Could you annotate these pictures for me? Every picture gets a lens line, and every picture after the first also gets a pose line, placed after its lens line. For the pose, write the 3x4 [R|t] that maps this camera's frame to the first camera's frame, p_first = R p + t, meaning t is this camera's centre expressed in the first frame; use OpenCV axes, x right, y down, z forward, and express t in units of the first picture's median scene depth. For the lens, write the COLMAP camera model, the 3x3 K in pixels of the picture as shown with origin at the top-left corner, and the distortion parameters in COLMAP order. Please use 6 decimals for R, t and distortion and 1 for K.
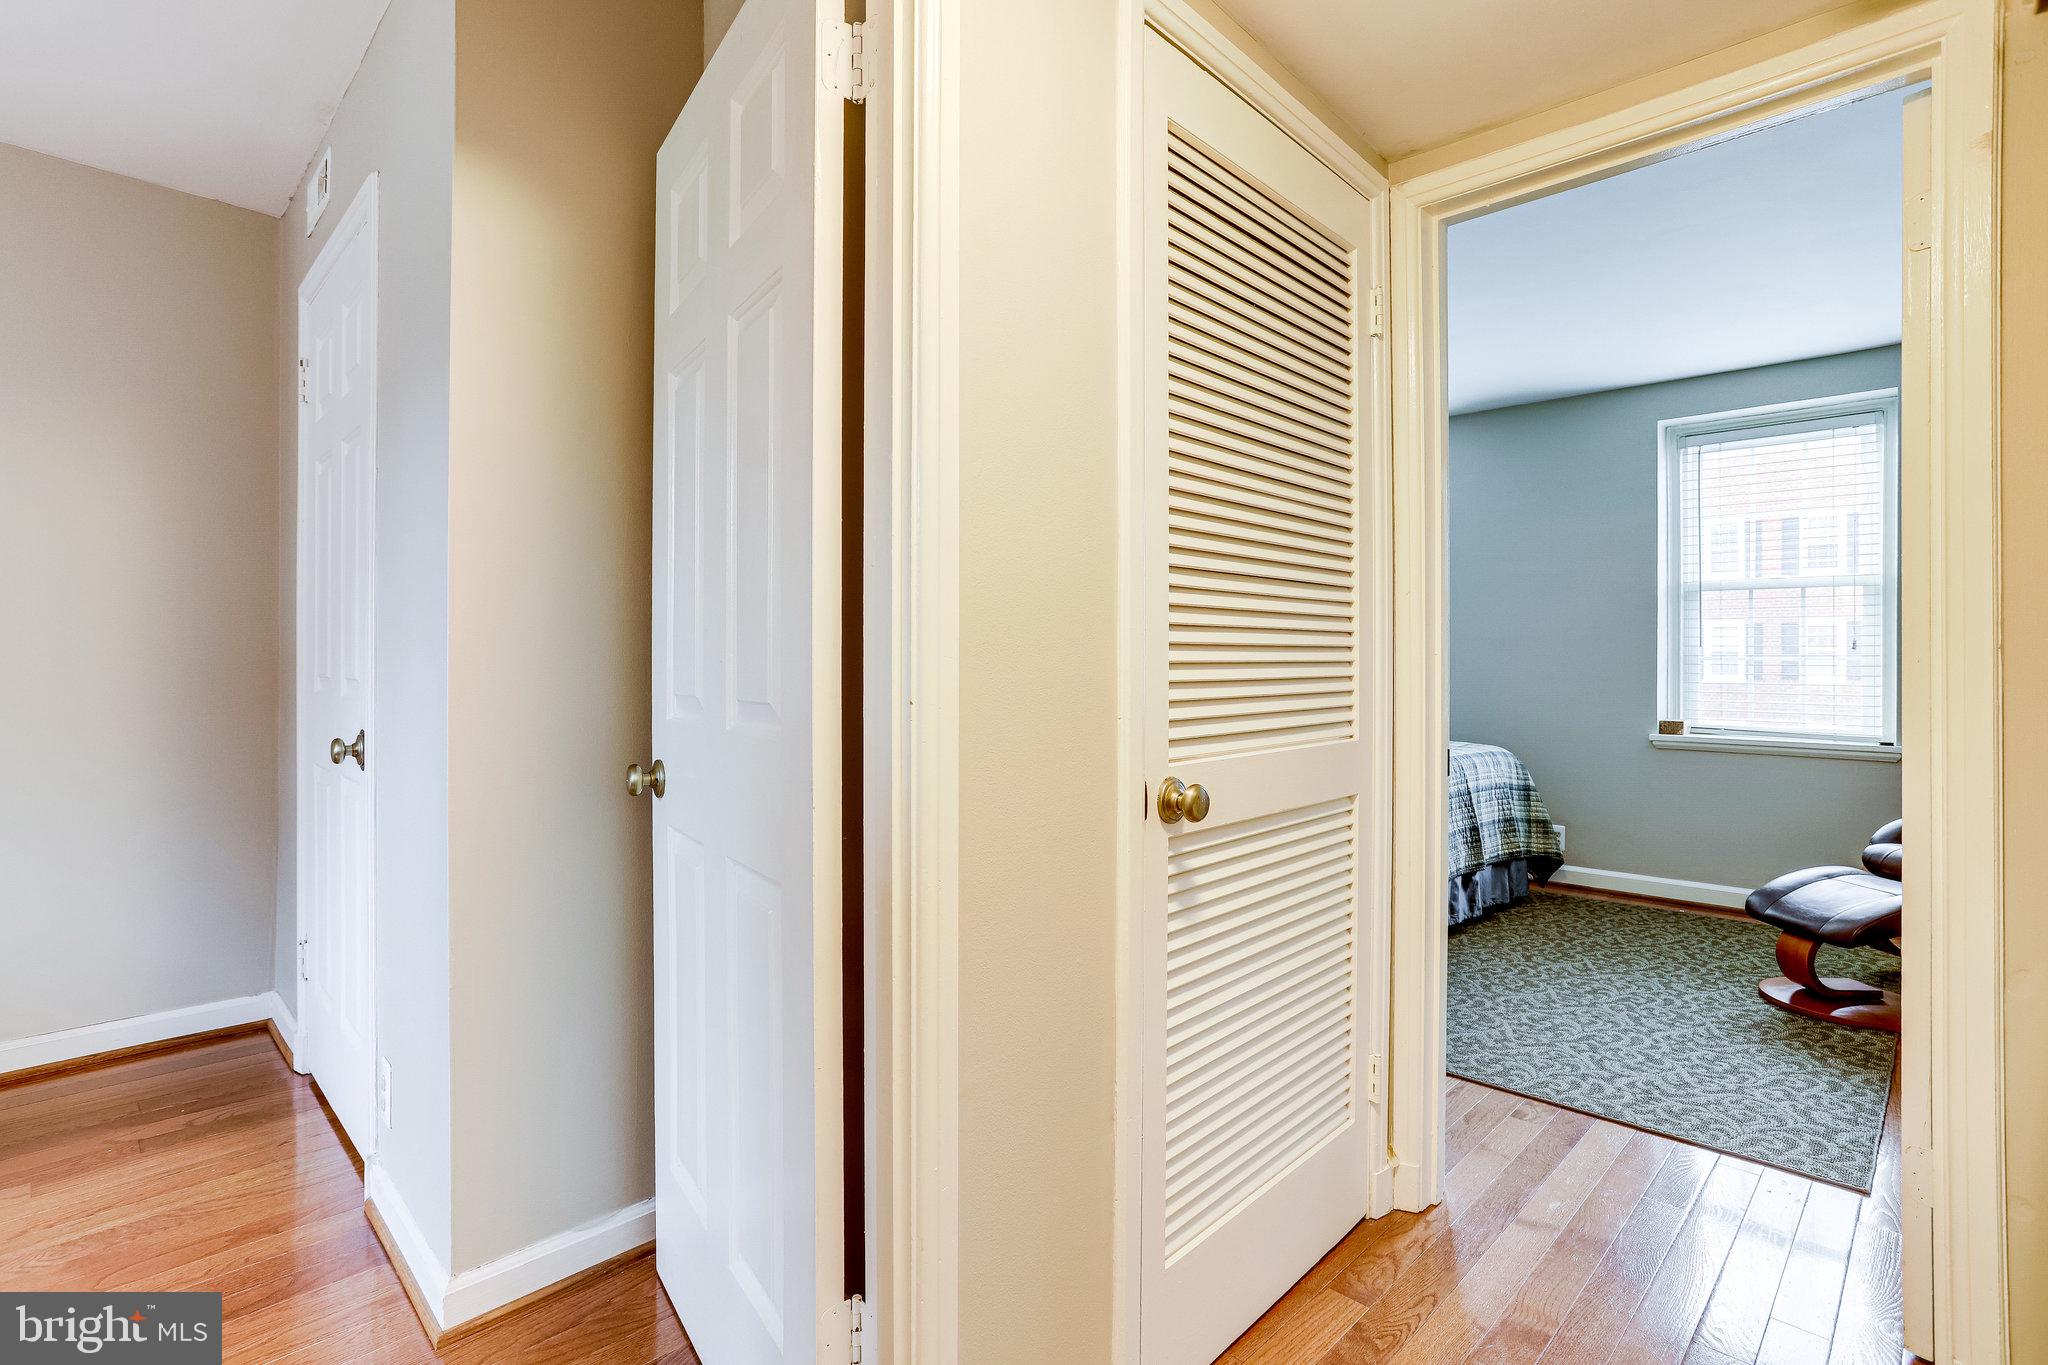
lens RADIAL K [[981.4, 0, 1022.1], [0, 981.4, 661.8], [0, 0, 1]] dist [-0.033942, 0.019822]
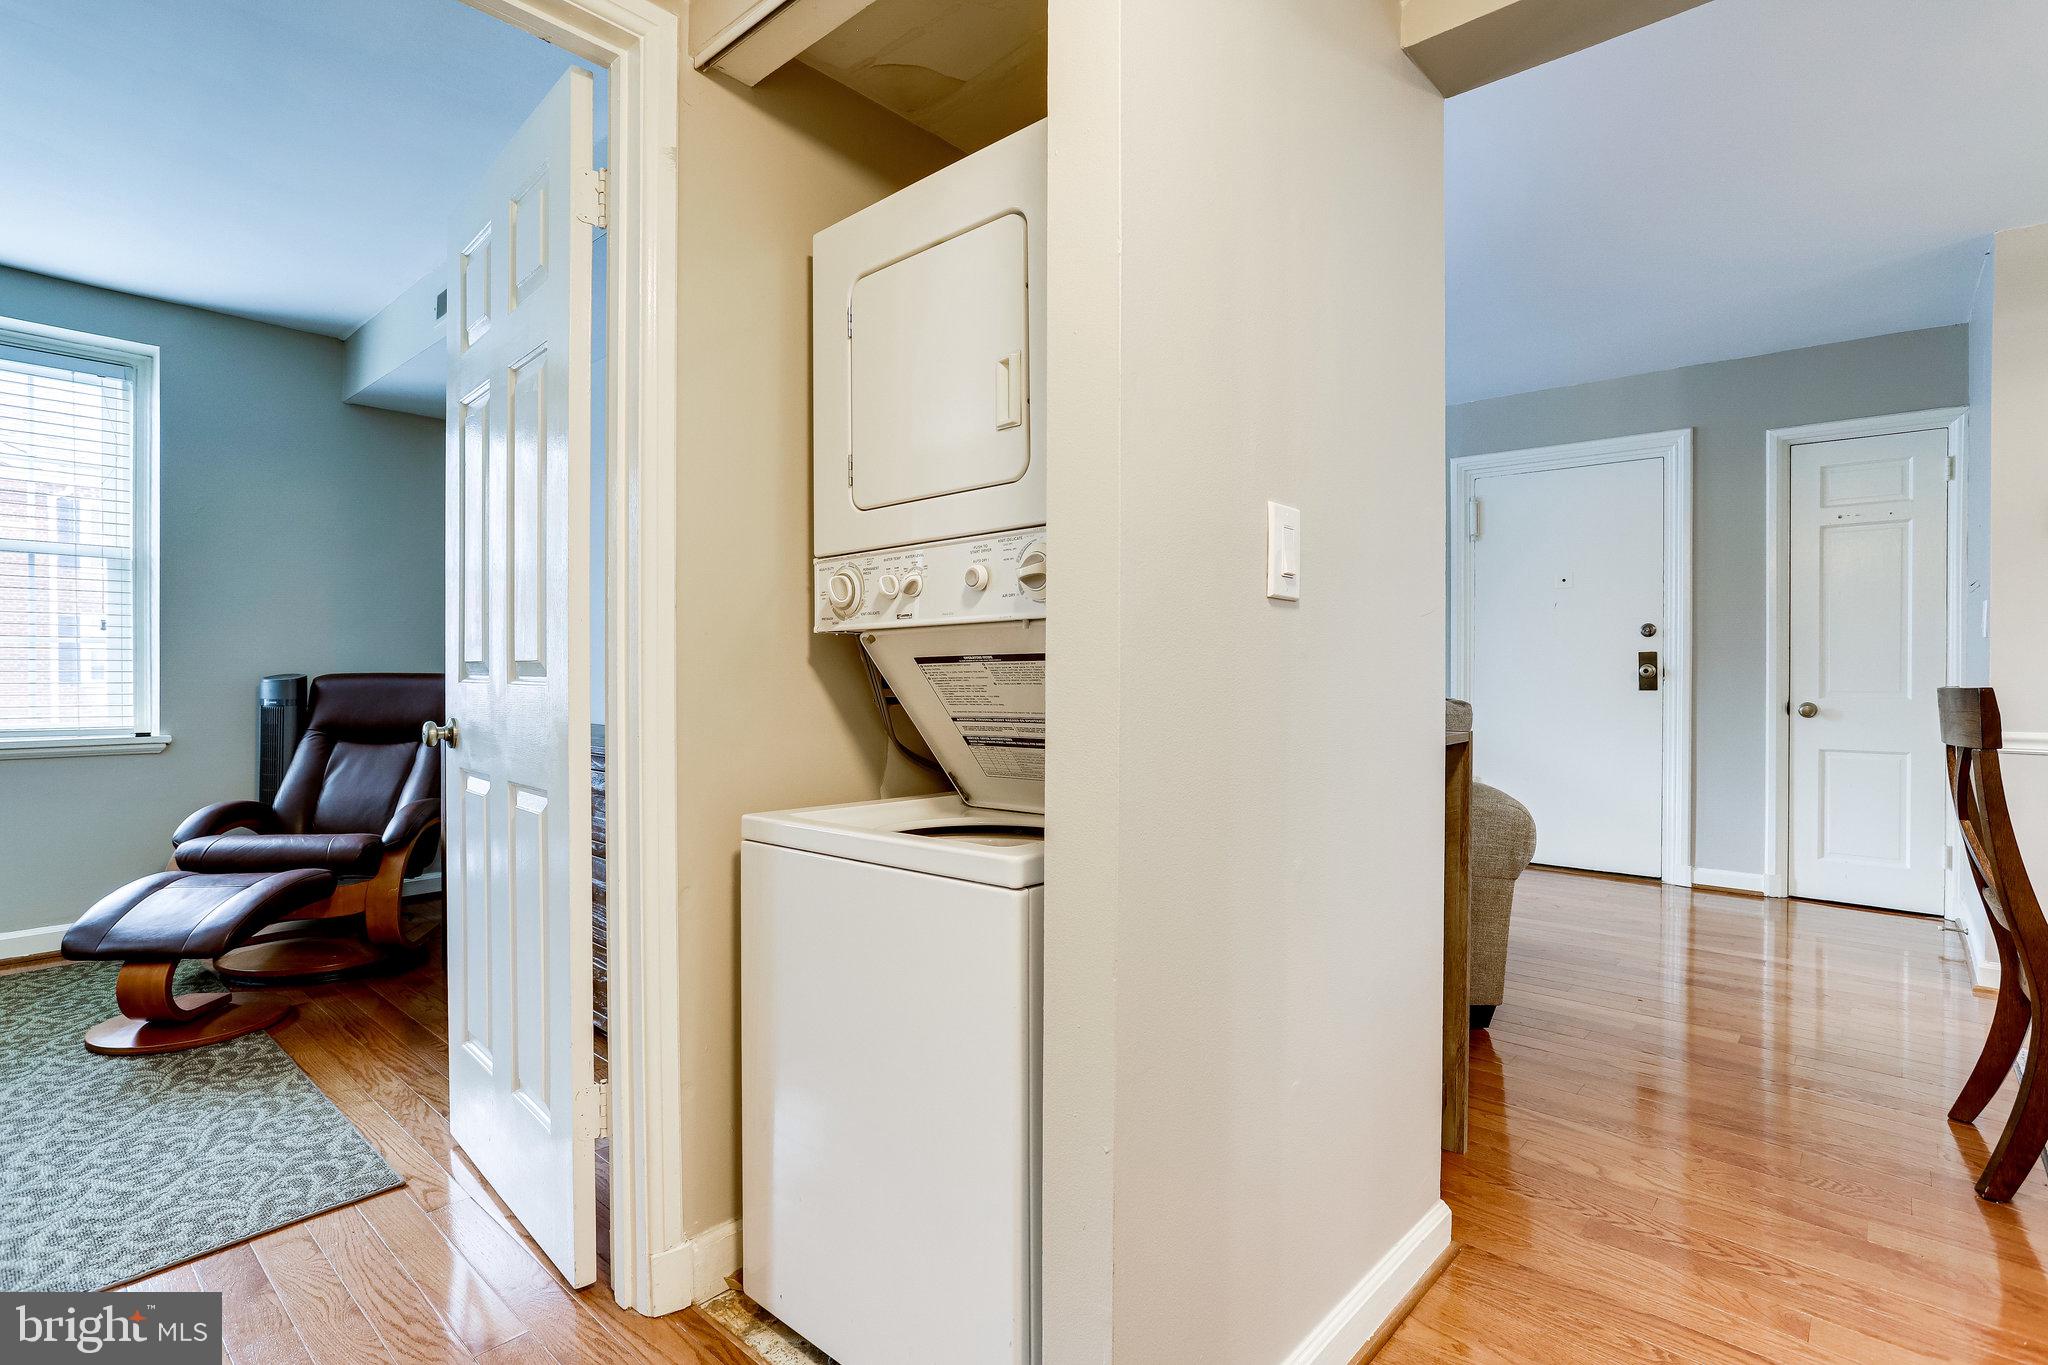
lens RADIAL K [[981.6, 0, 1020.7], [0, 981.6, 676.1], [0, 0, 1]] dist [-0.038409, 0.019283]
pose [[-0.040510, -0.011626, 0.999111, -0.048707], [-0.003930, 0.999926, 0.011477, 0.016523], [-0.999171, -0.003462, -0.040553, 0.214193]]
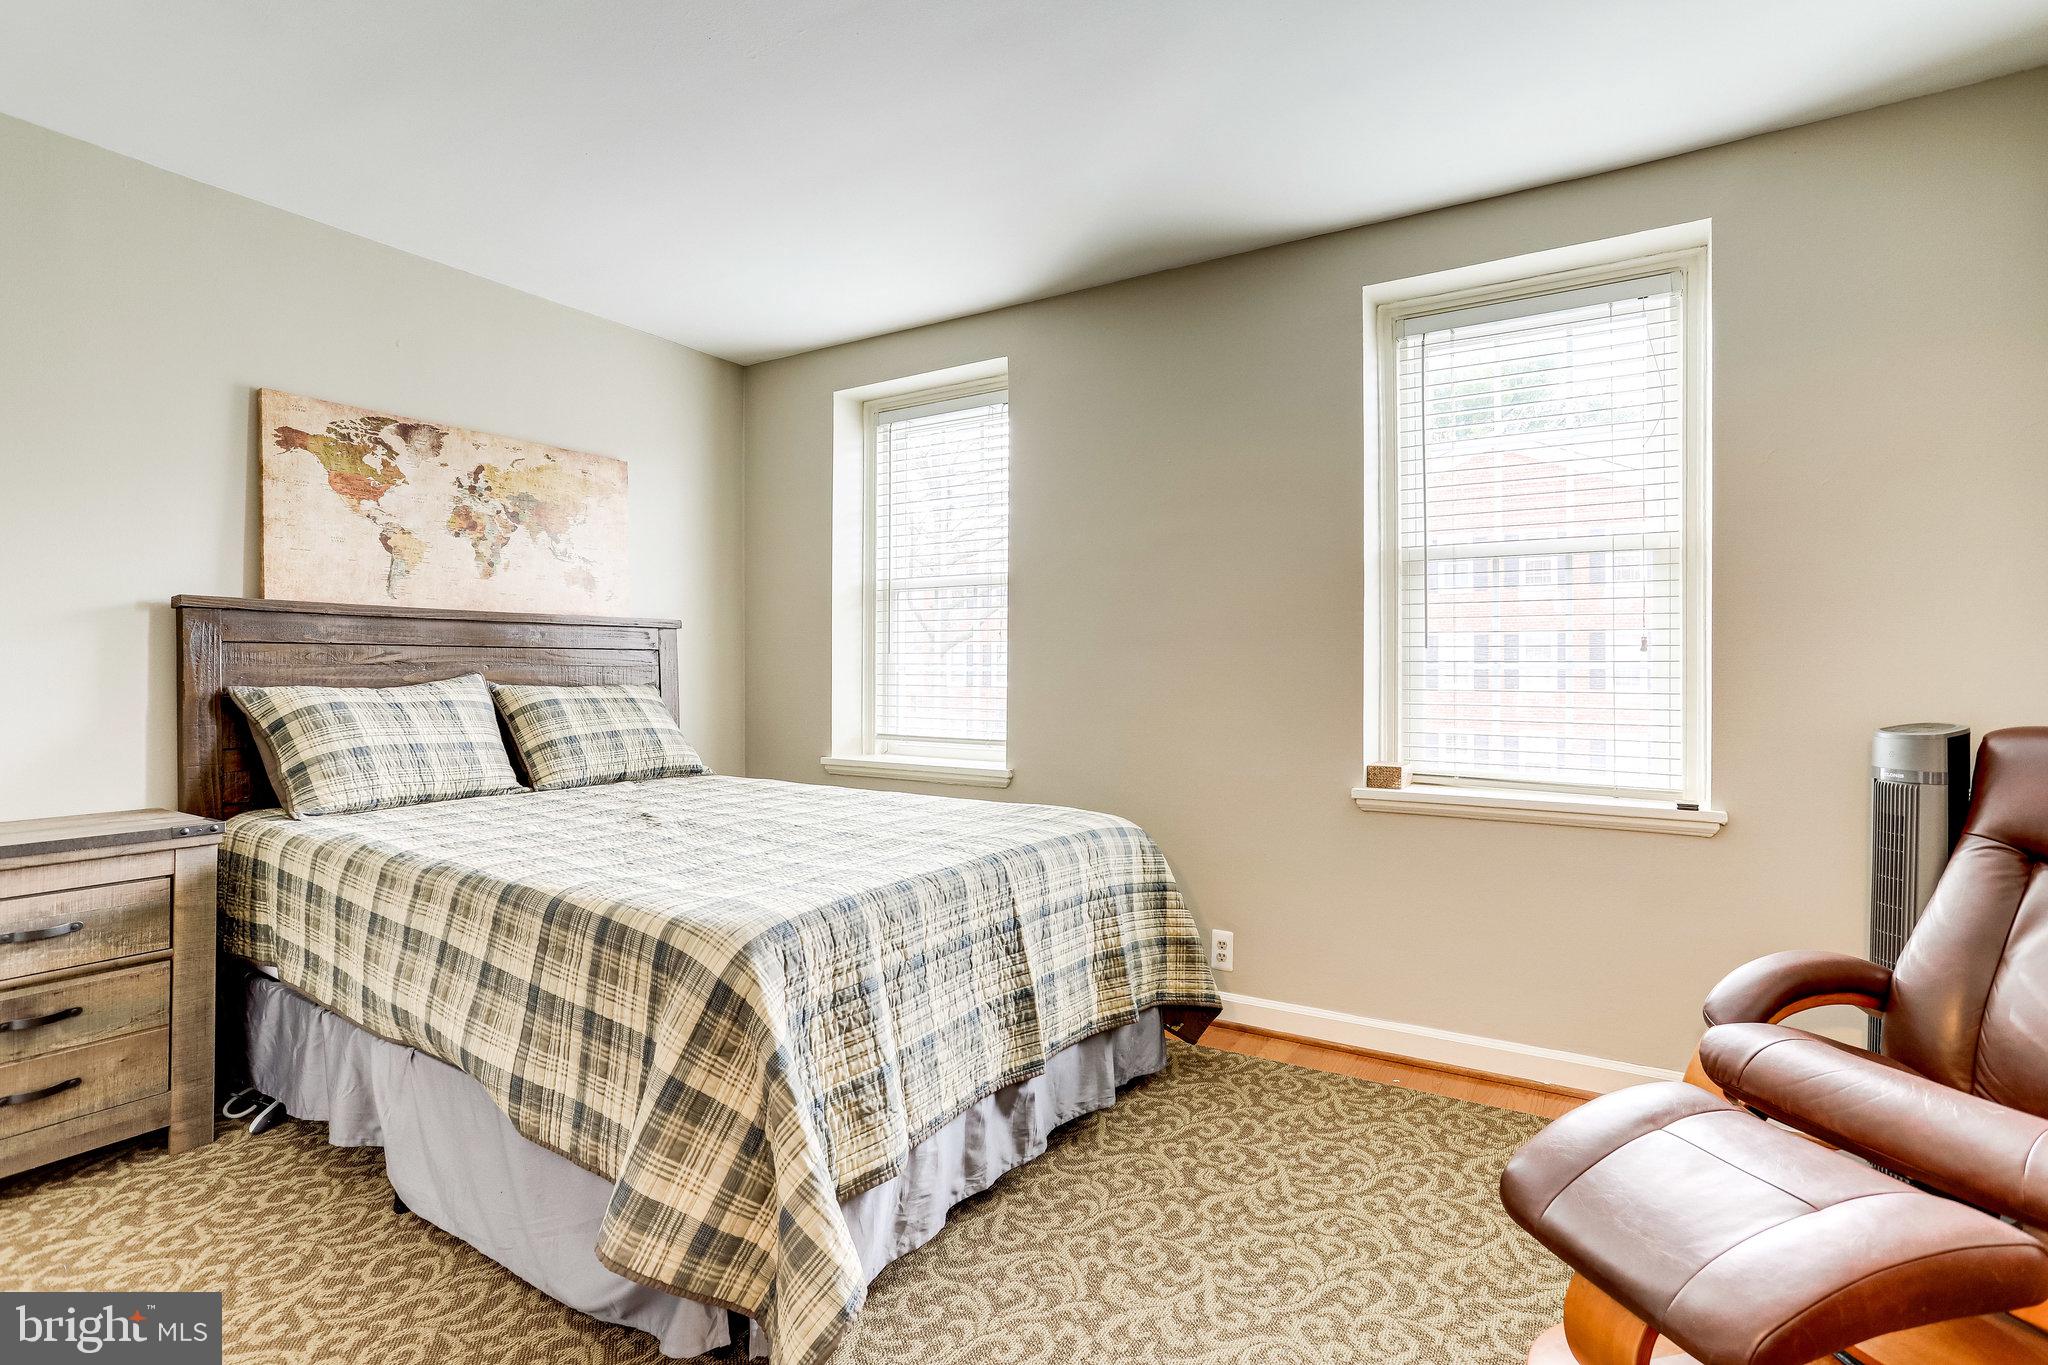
lens RADIAL K [[950.1, 0, 1022.5], [0, 950.1, 693.0], [0, 0, 1]] dist [-0.051615, 0.017678]
pose [[0.980286, -0.005255, 0.197512, 0.367934], [0.003153, 0.999935, 0.010954, 0.006772], [-0.197557, -0.010115, 0.980239, 0.516878]]
